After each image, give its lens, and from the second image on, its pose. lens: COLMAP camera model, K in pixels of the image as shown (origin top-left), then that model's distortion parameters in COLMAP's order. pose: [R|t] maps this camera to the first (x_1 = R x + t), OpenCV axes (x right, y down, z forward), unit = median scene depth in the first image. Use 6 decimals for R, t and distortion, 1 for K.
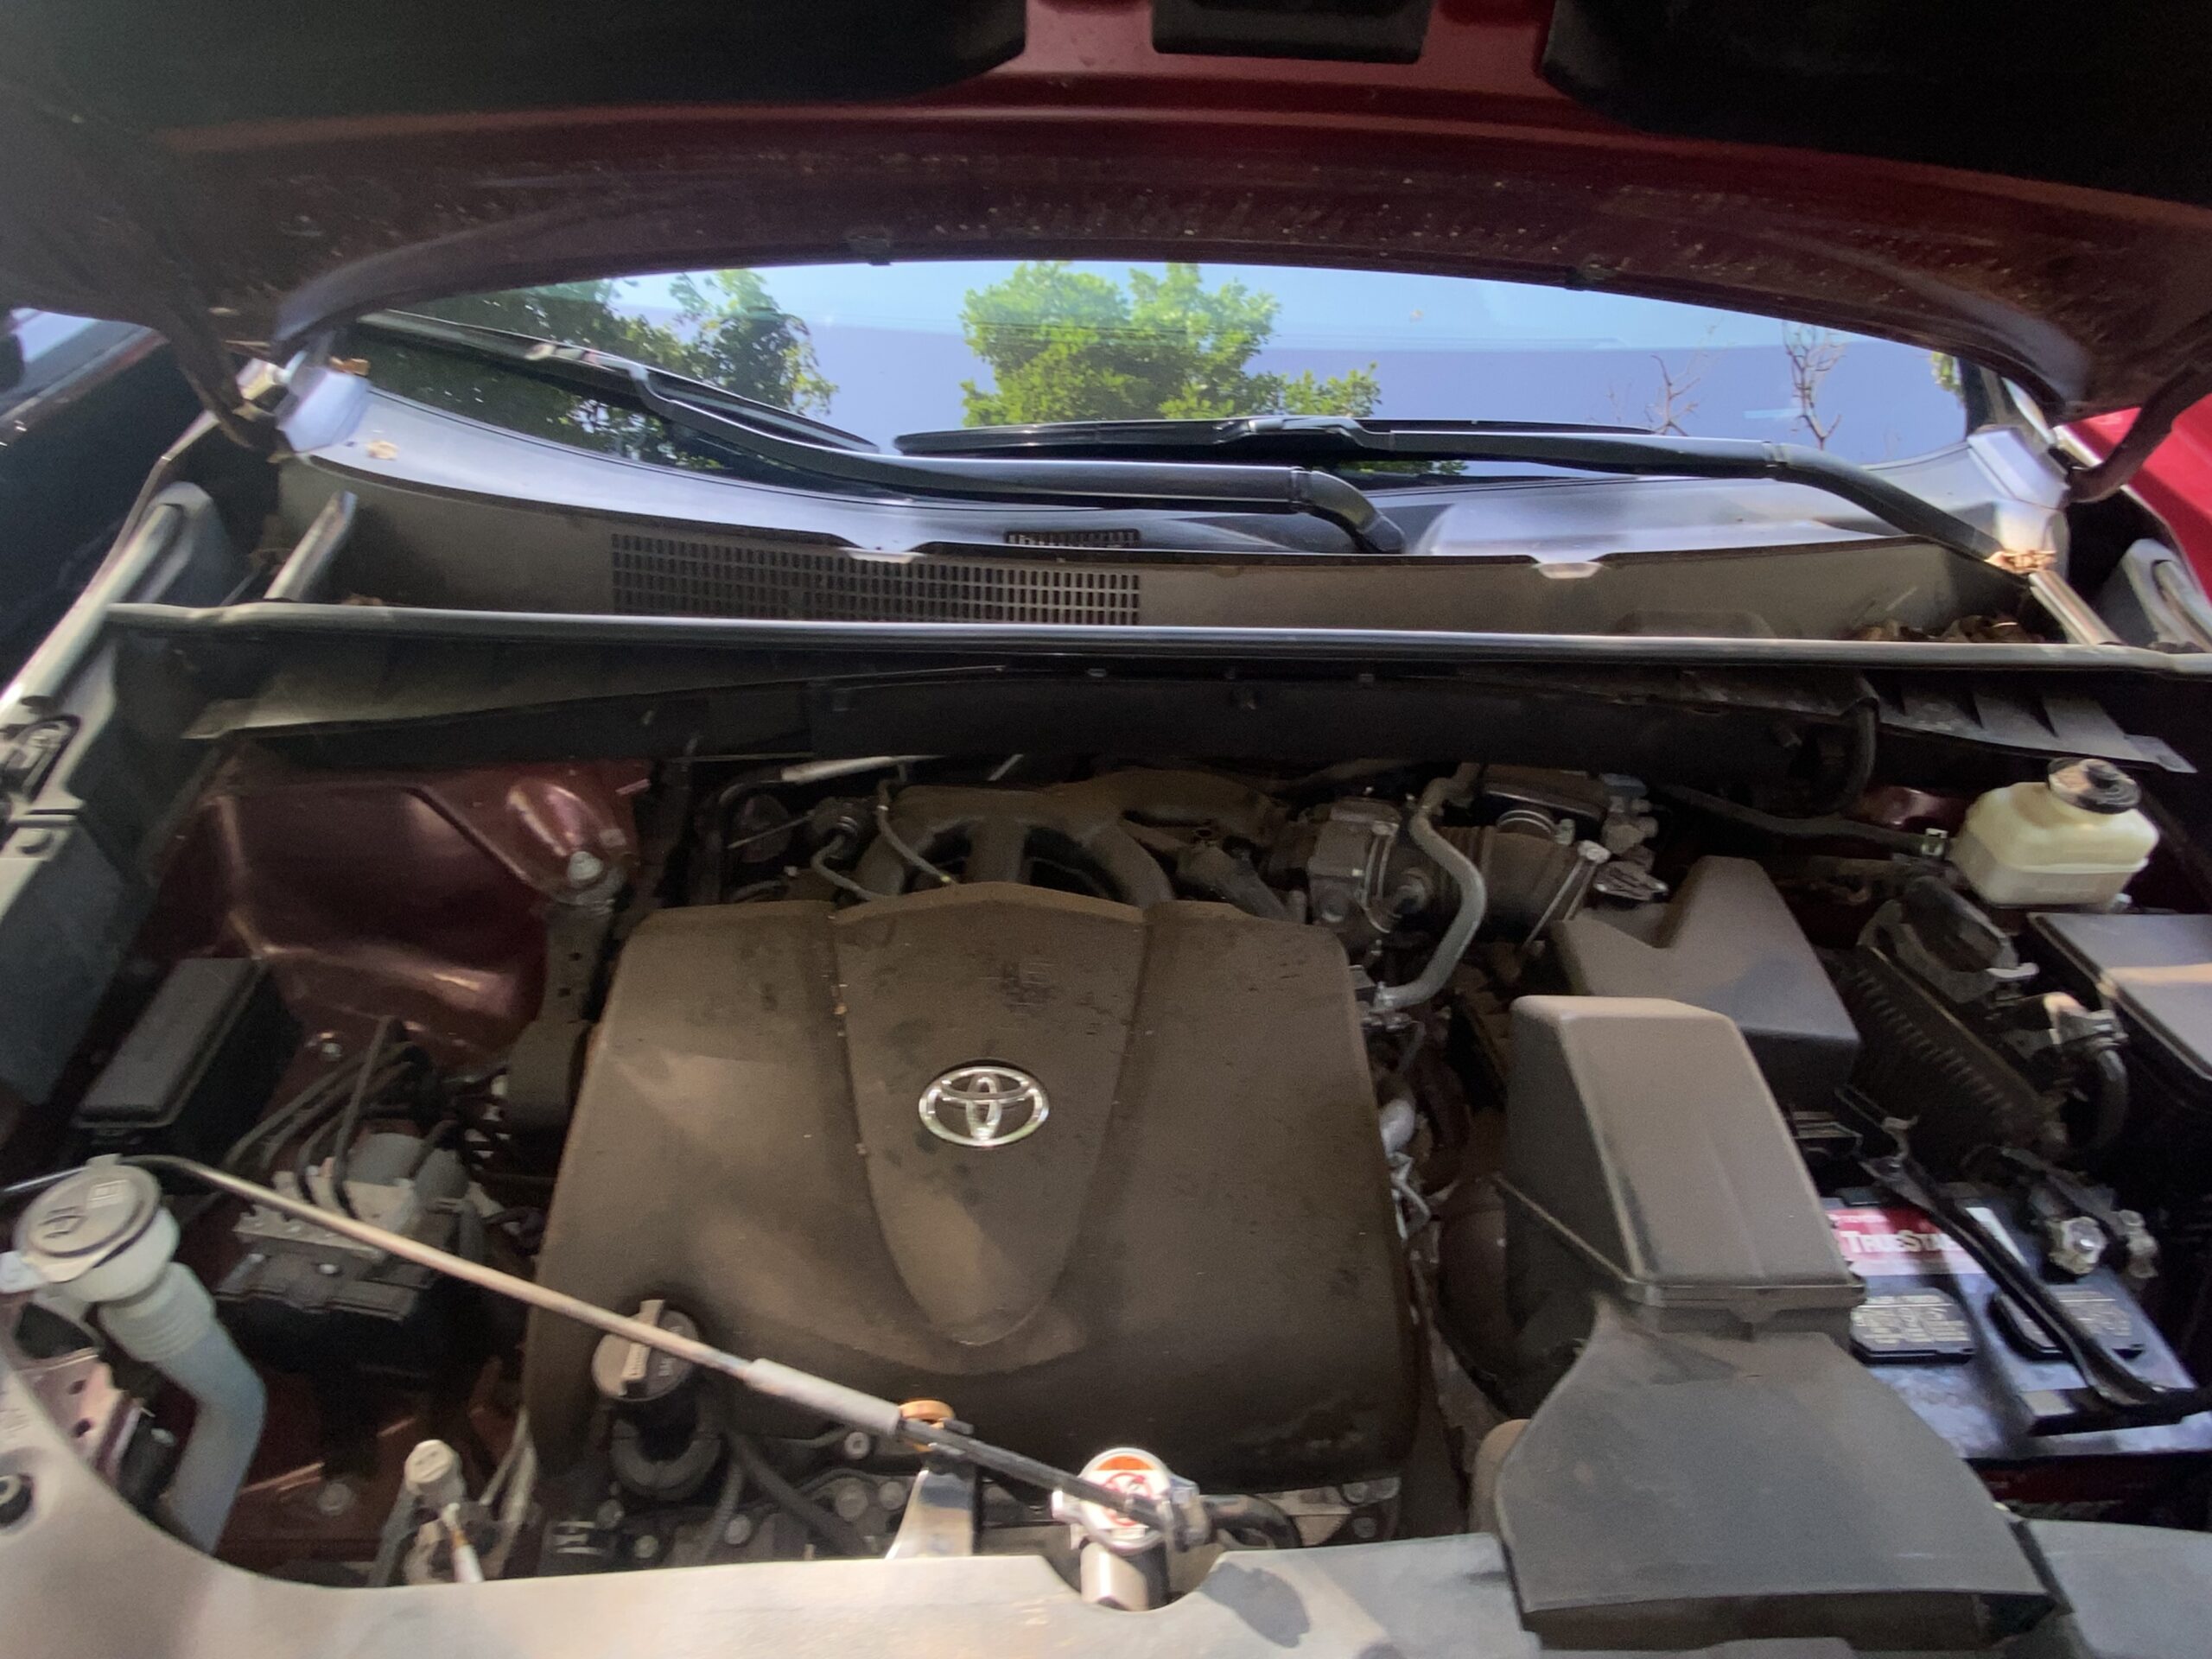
lens RADIAL K [[1251.9, 0, 1099.4], [0, 1251.9, 829.2], [0, 0, 1]] dist [0.023148, -0.025170]
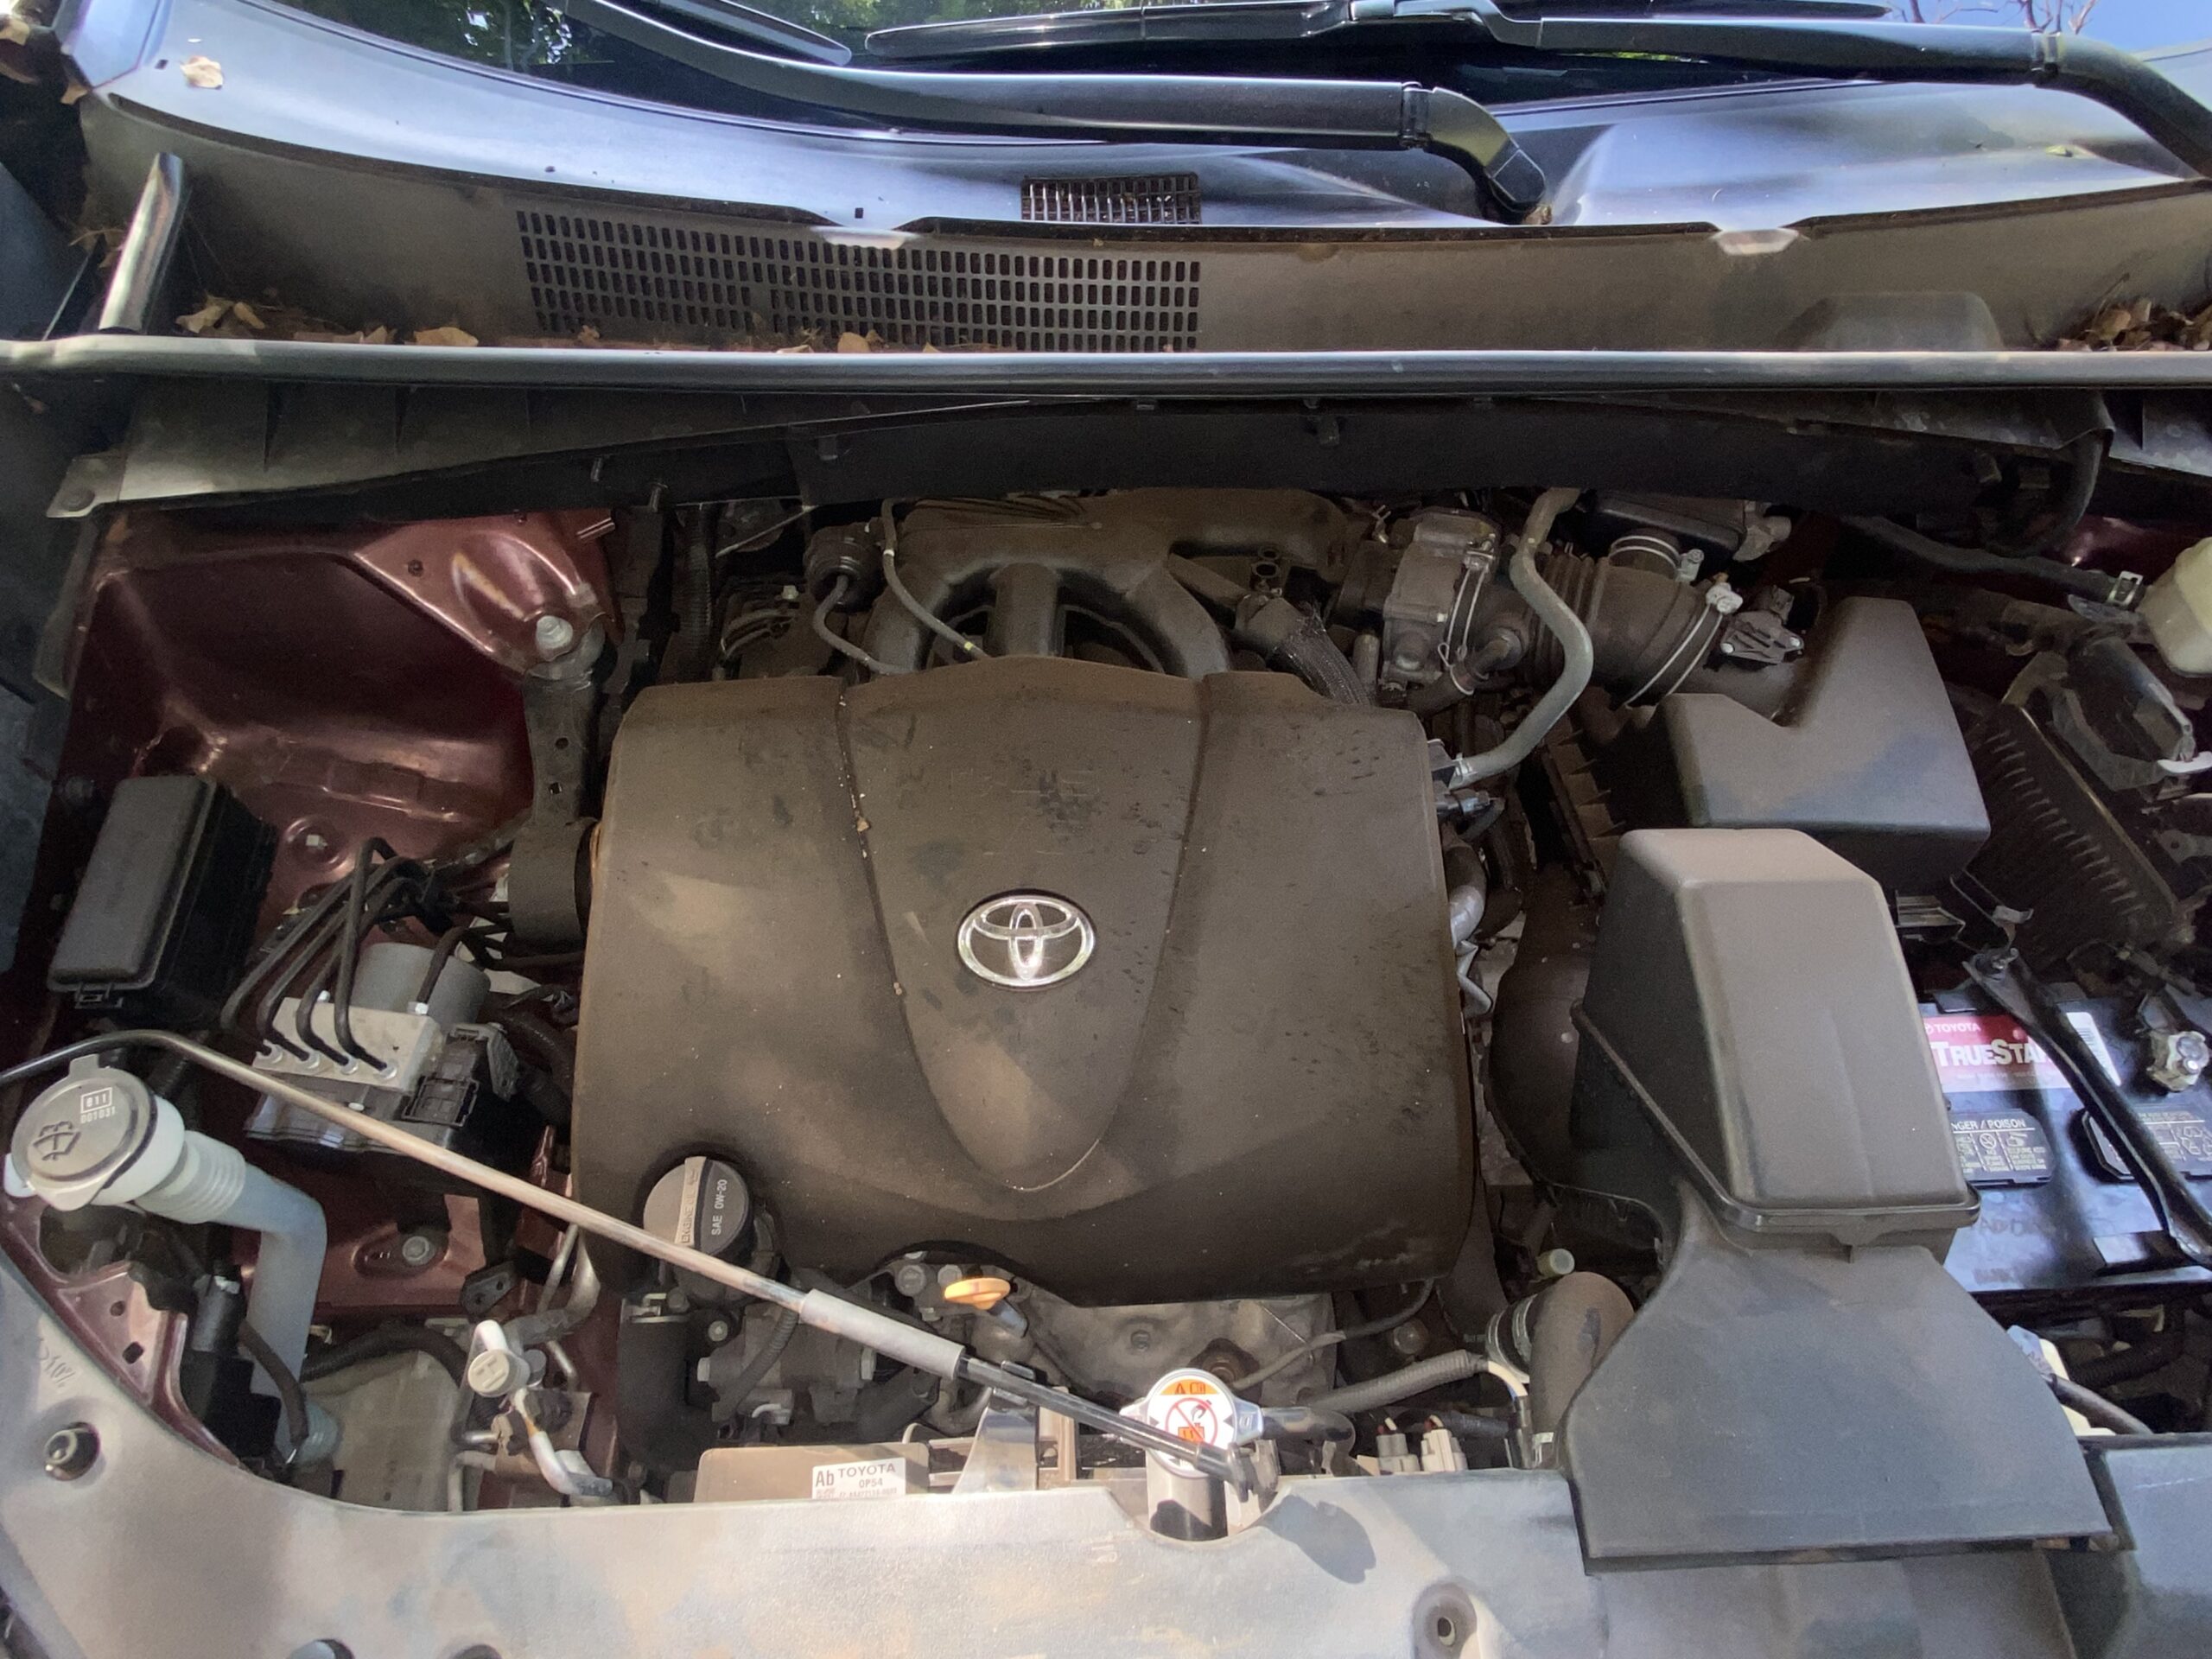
lens RADIAL K [[1251.9, 0, 1099.2], [0, 1251.9, 829.4], [0, 0, 1]] dist [0.023148, -0.025170]
pose [[0.999888, -0.005022, -0.014086, -0.021649], [0.009813, 0.931130, 0.364555, -0.165516], [0.011285, -0.364652, 0.931075, 0.151383]]
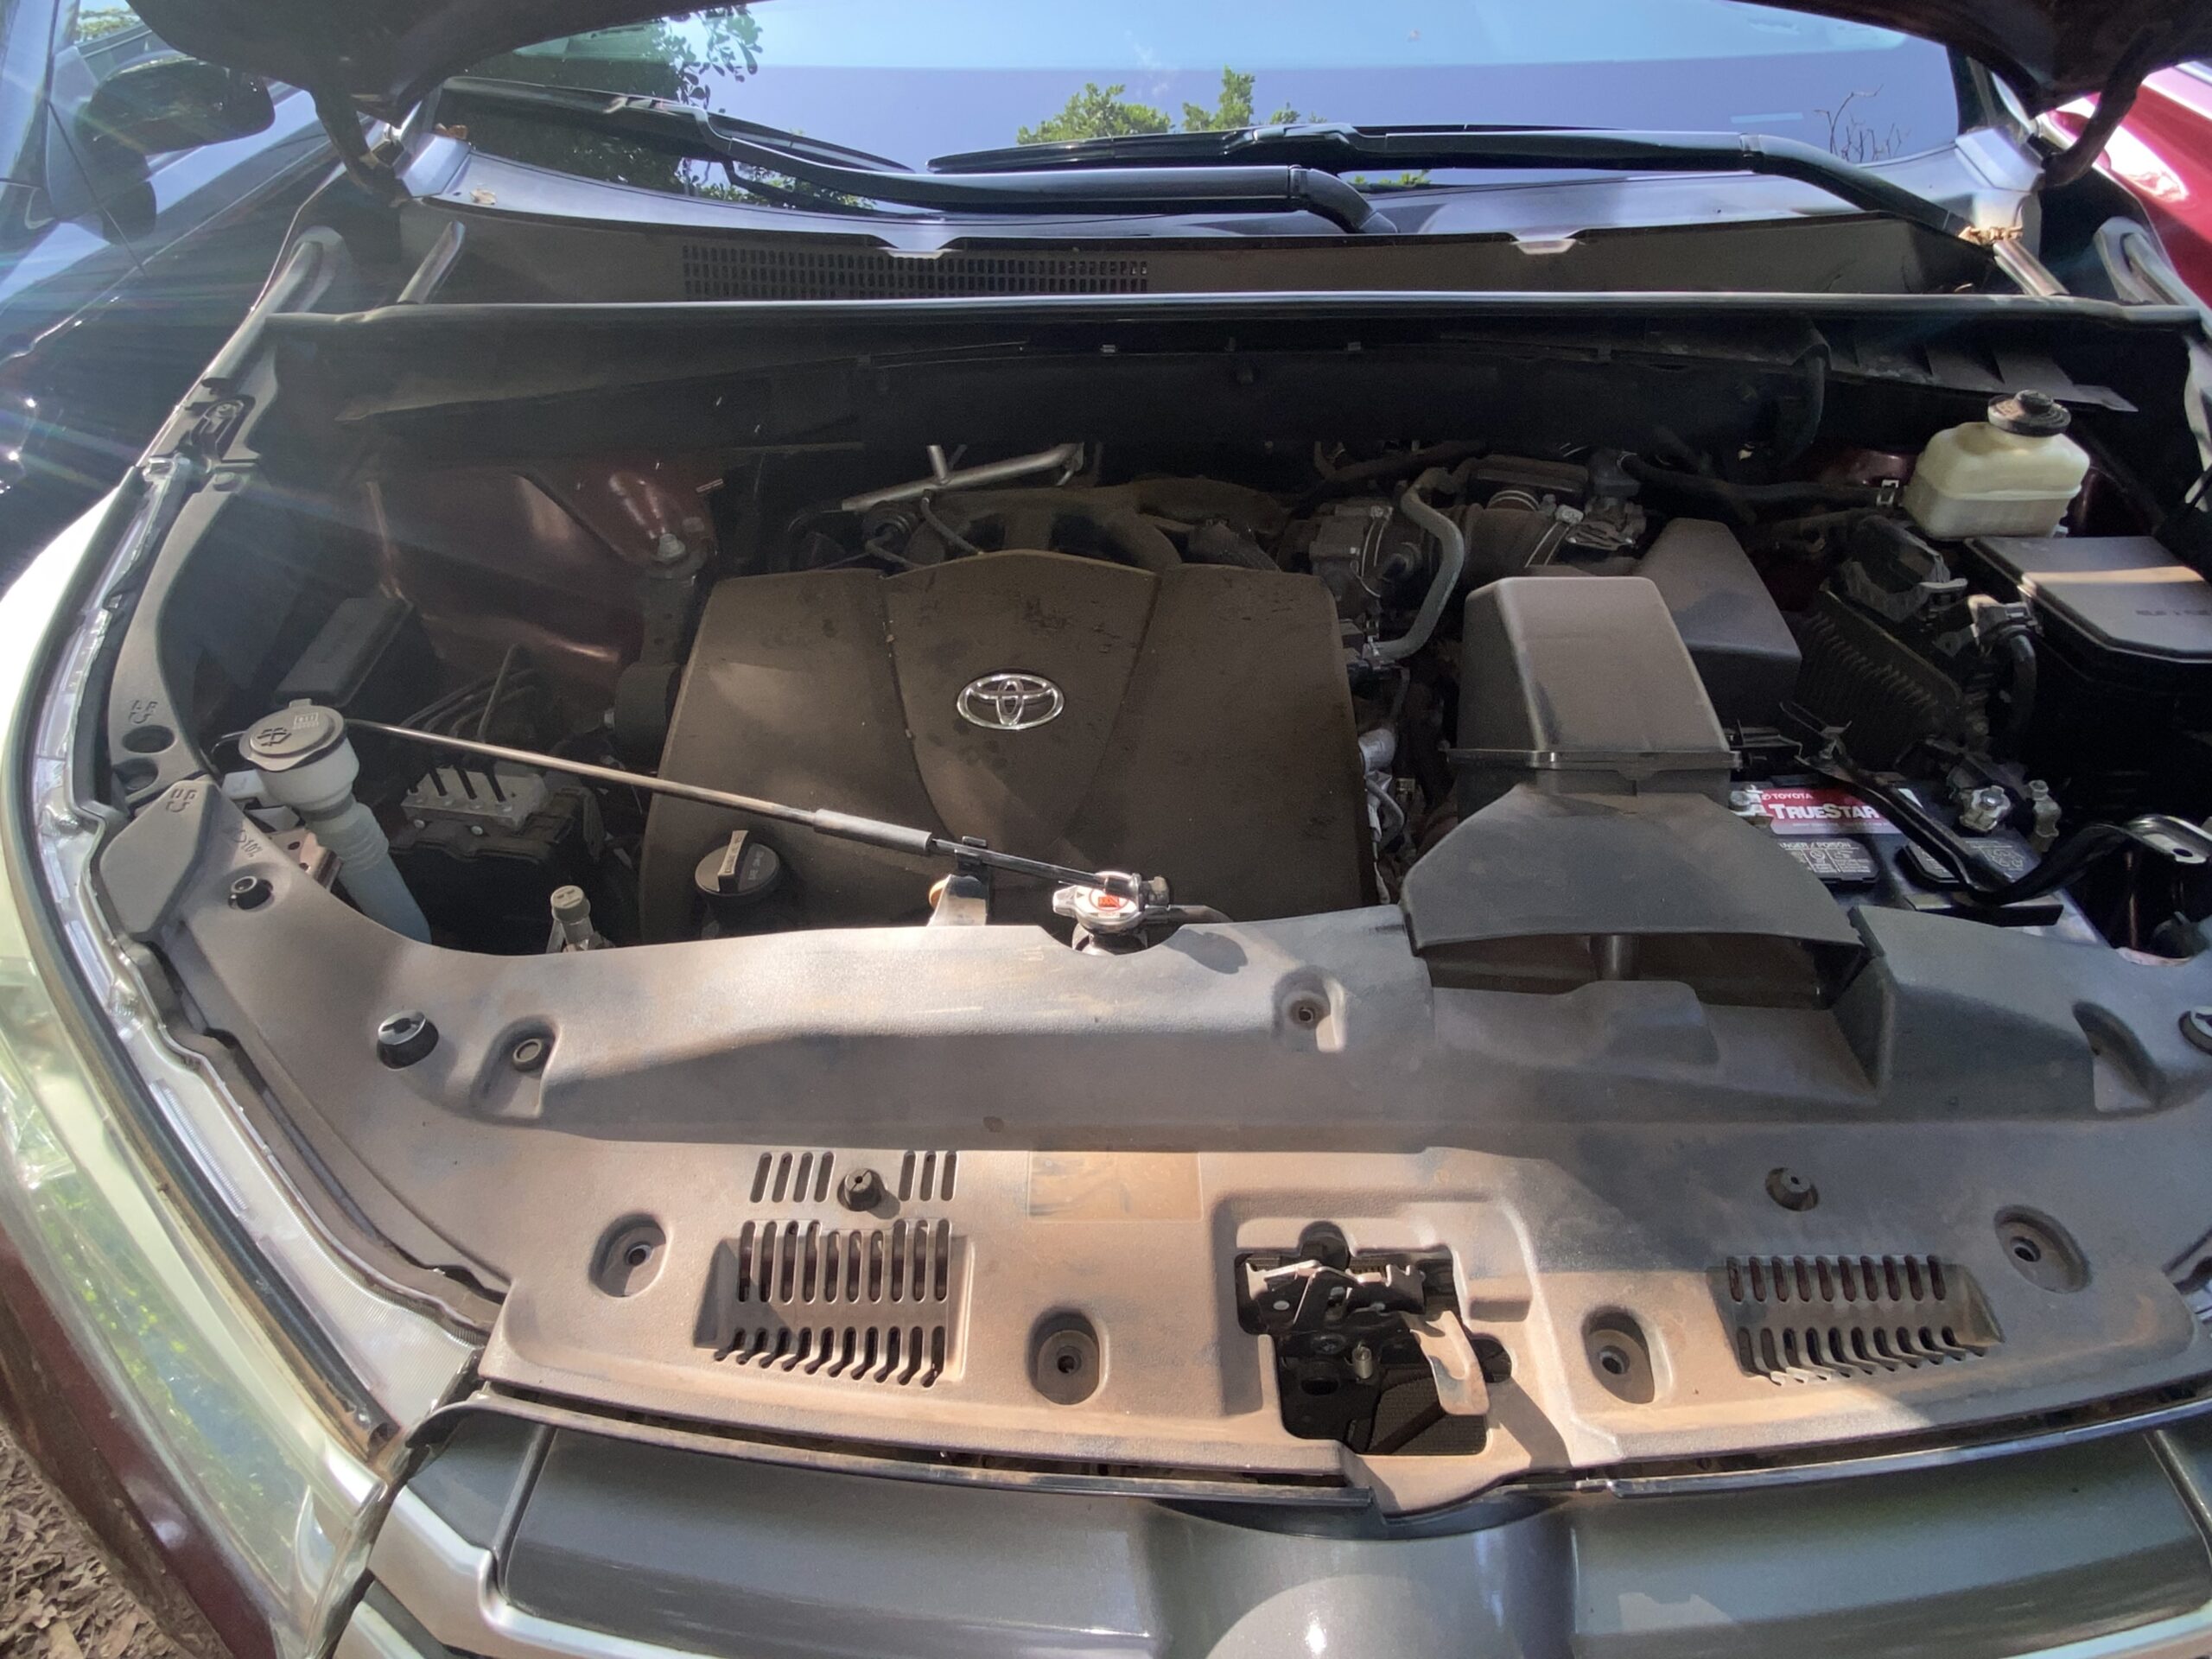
lens RADIAL K [[1251.9, 0, 1102.9], [0, 1251.9, 833.1], [0, 0, 1]] dist [0.023148, -0.025170]
pose [[0.997777, -0.013692, -0.065213, 0.060489], [0.017679, 0.997983, 0.060964, 0.240575], [0.064247, -0.061982, 0.996007, -0.147772]]
